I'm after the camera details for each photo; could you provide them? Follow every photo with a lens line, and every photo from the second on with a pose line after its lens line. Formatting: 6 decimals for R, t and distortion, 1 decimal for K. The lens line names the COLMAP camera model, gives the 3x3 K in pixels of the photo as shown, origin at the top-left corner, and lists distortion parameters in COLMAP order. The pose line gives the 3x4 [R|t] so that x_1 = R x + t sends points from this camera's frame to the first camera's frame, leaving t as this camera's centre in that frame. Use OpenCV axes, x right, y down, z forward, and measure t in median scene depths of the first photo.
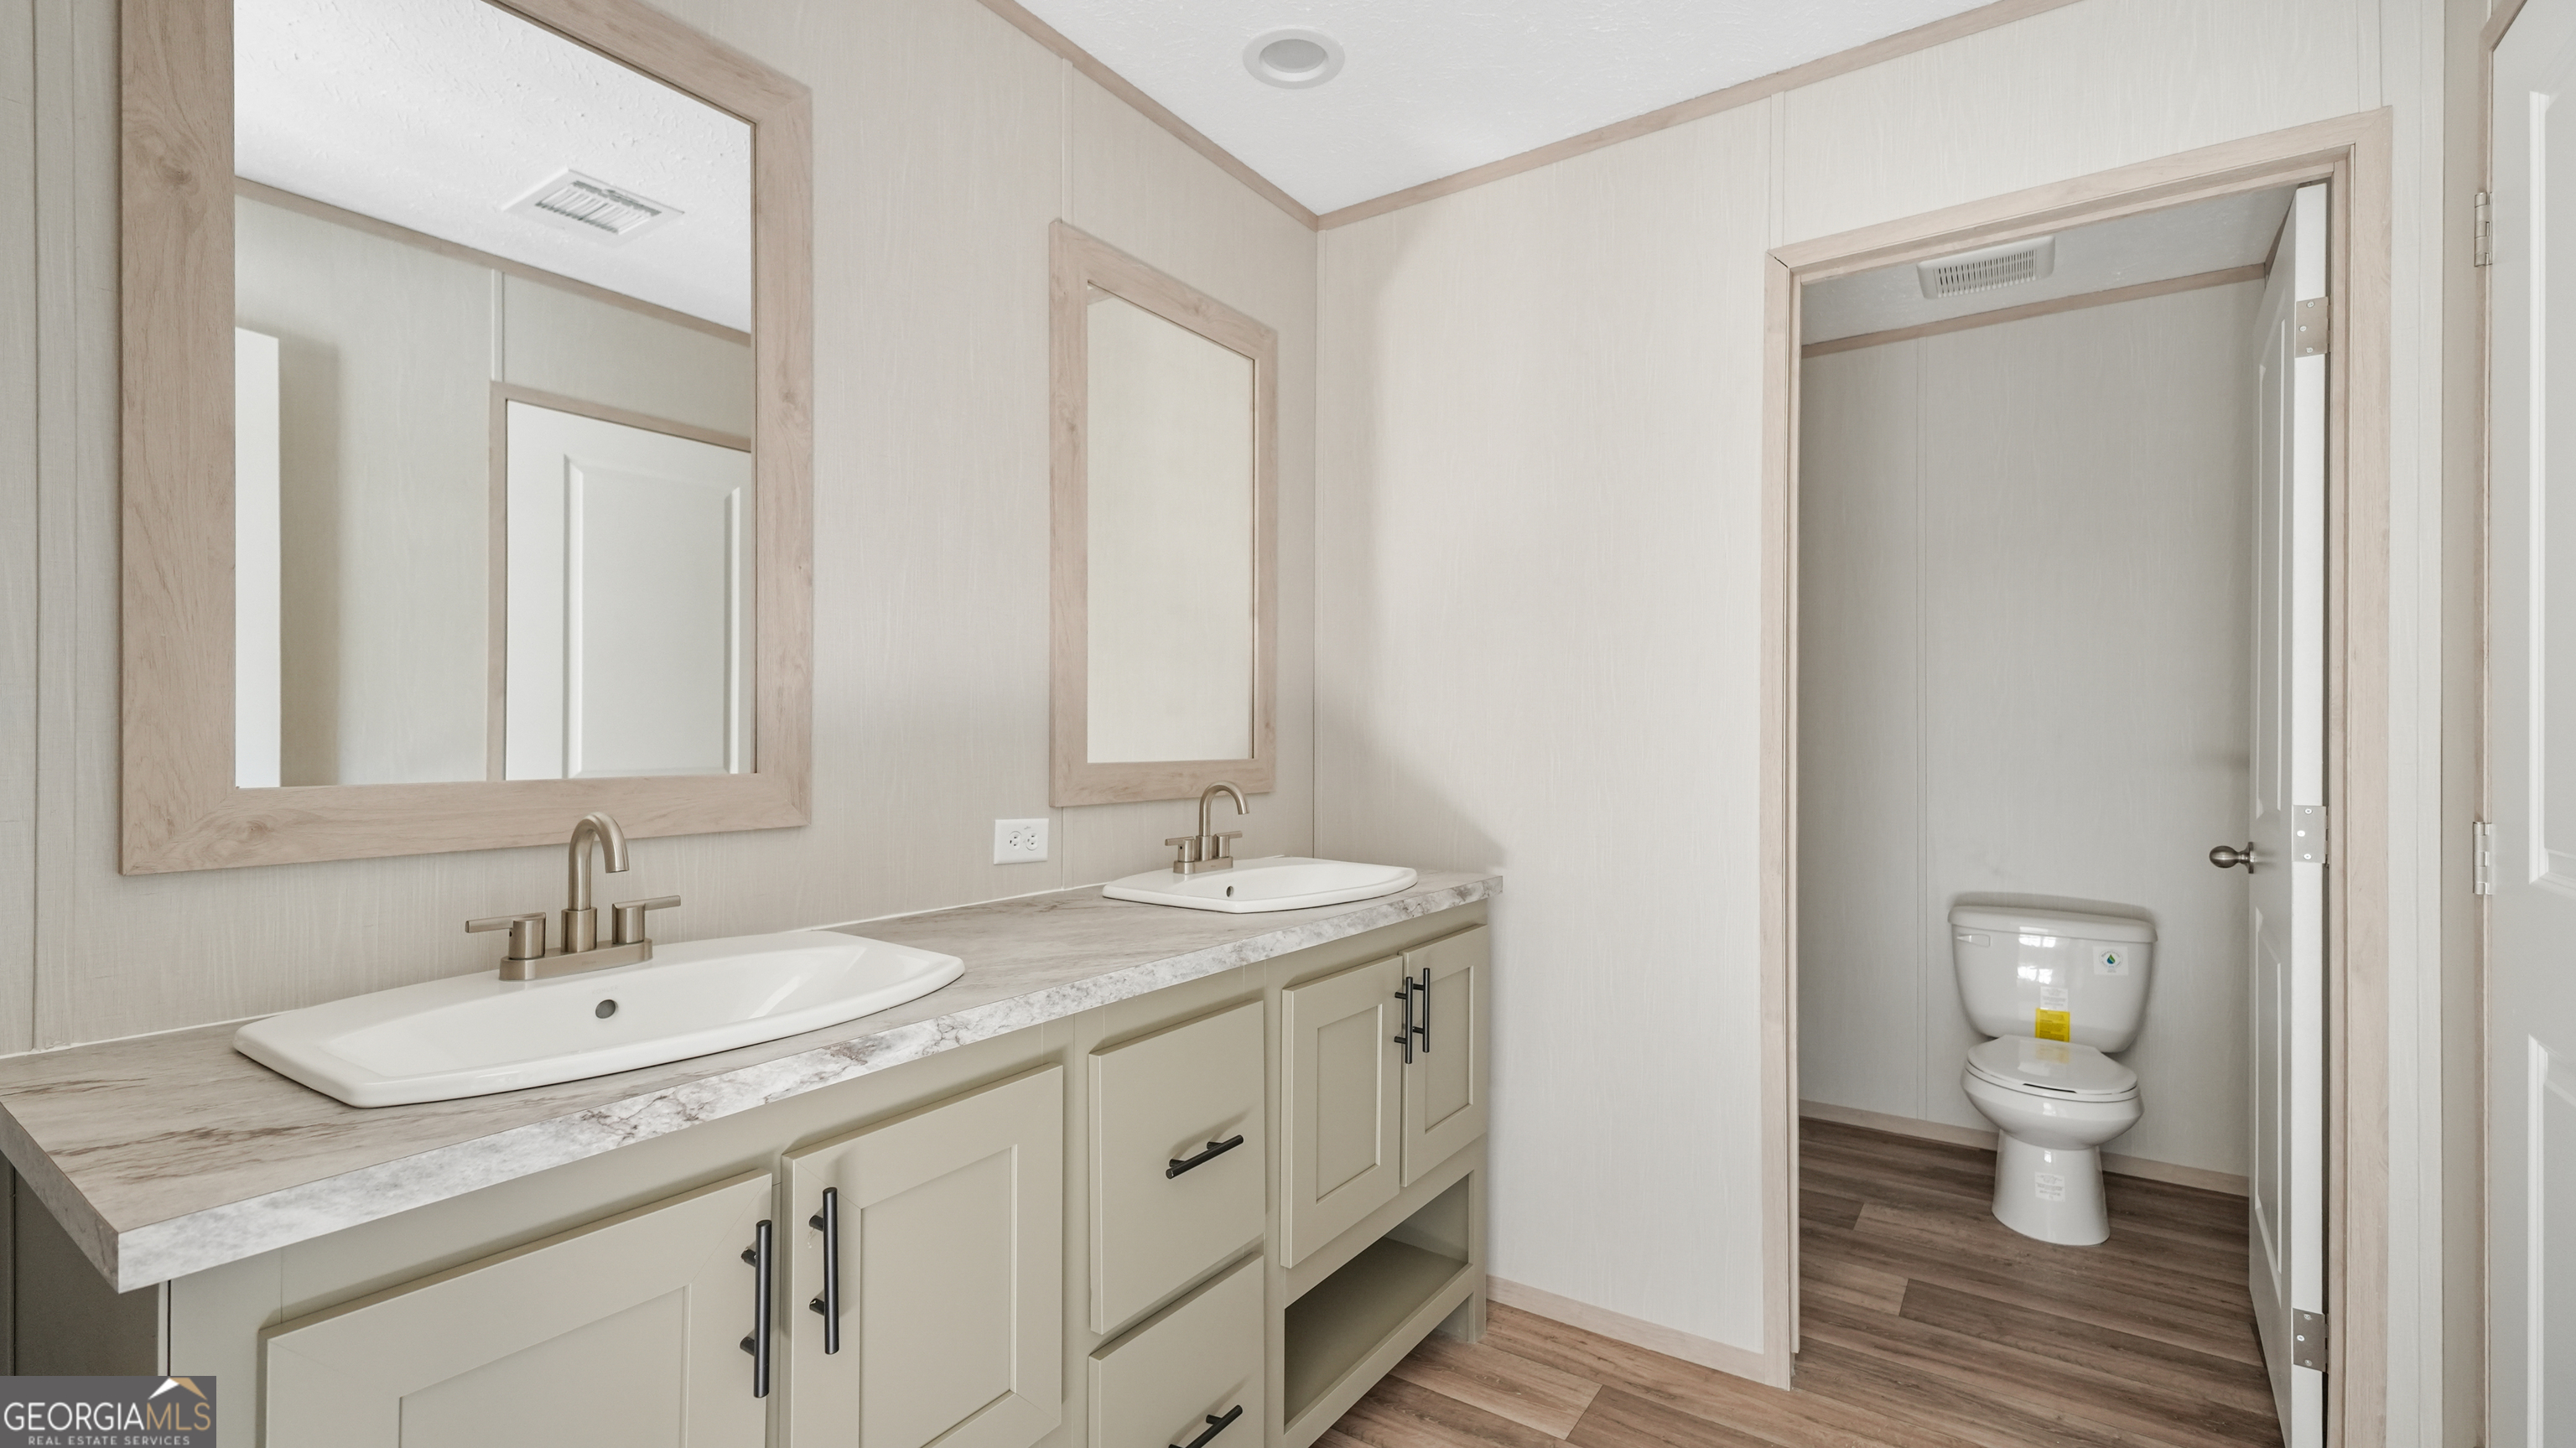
lens RADIAL K [[1127.3, 0, 1288.0], [0, 1127.3, 724.0], [0, 0, 1]] dist [0.040352, 0.000206]
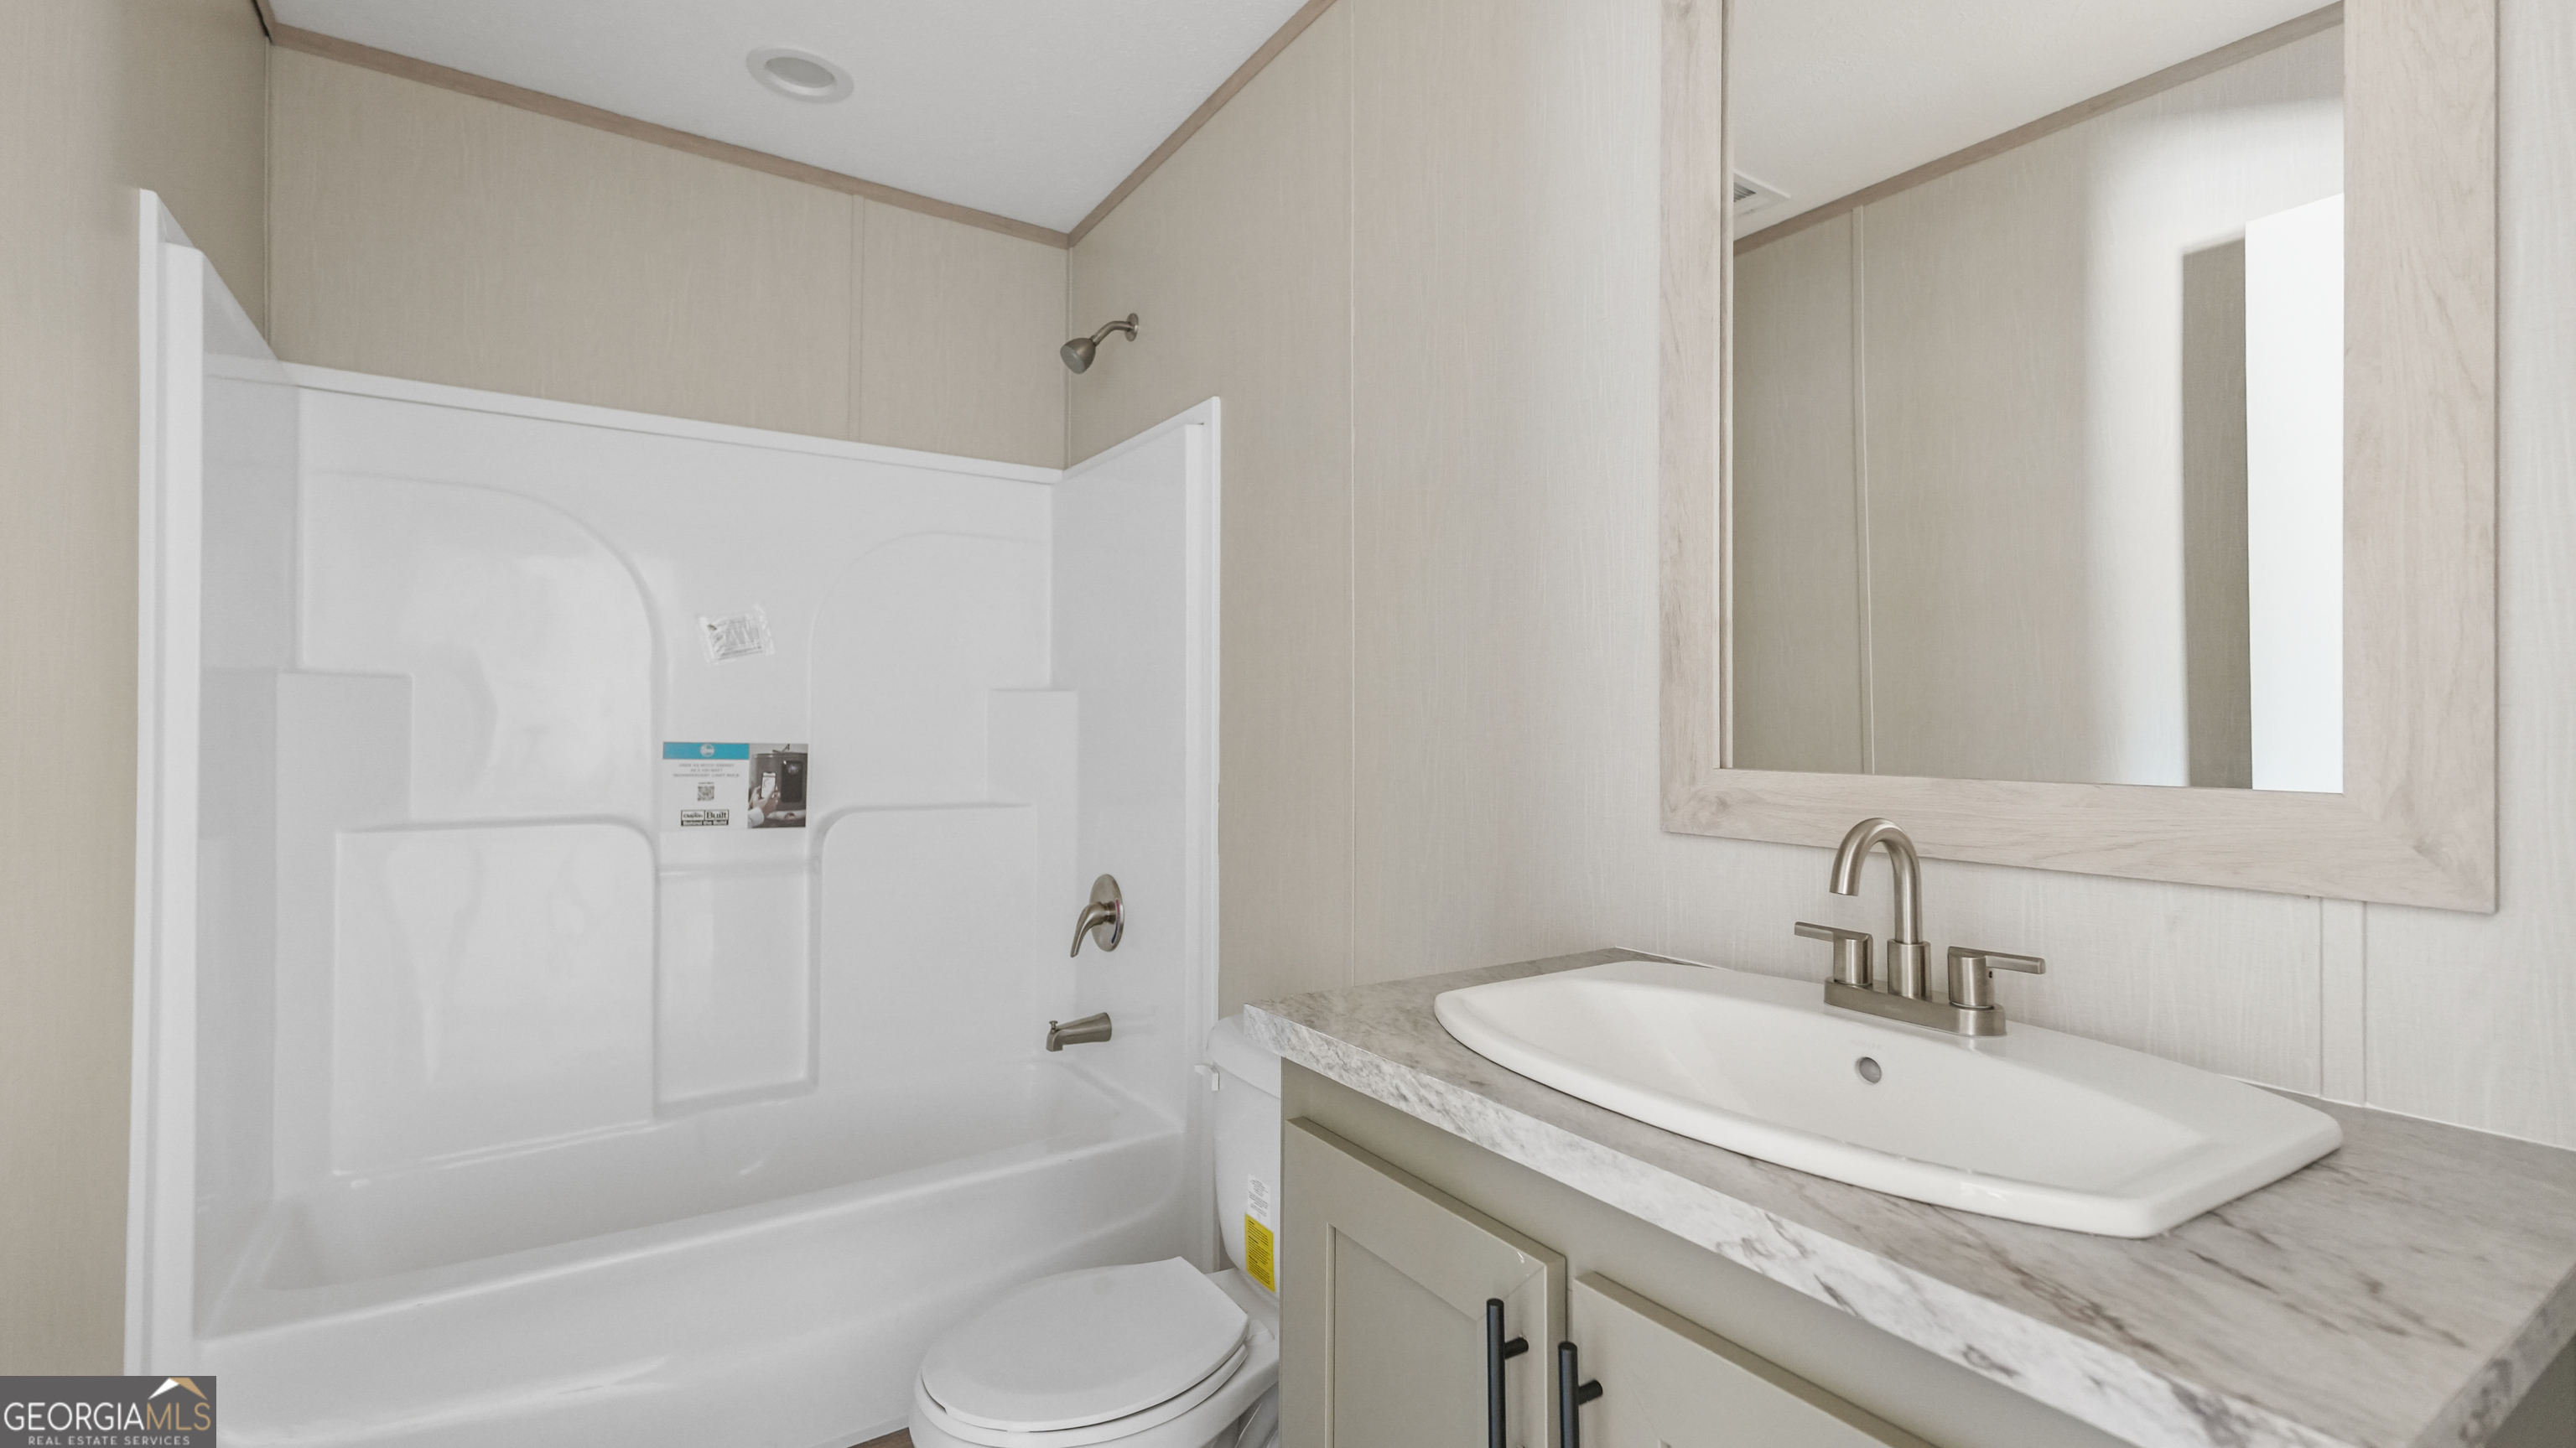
lens RADIAL K [[1110.8, 0, 1288.0], [0, 1110.8, 724.0], [0, 0, 1]] dist [0.016306, 0.000326]
pose [[-0.378491, -0.009177, -0.925559, 0.171772], [-0.003263, 0.999958, -0.008580, 0.013205], [0.925599, -0.000227, -0.378505, 0.602056]]
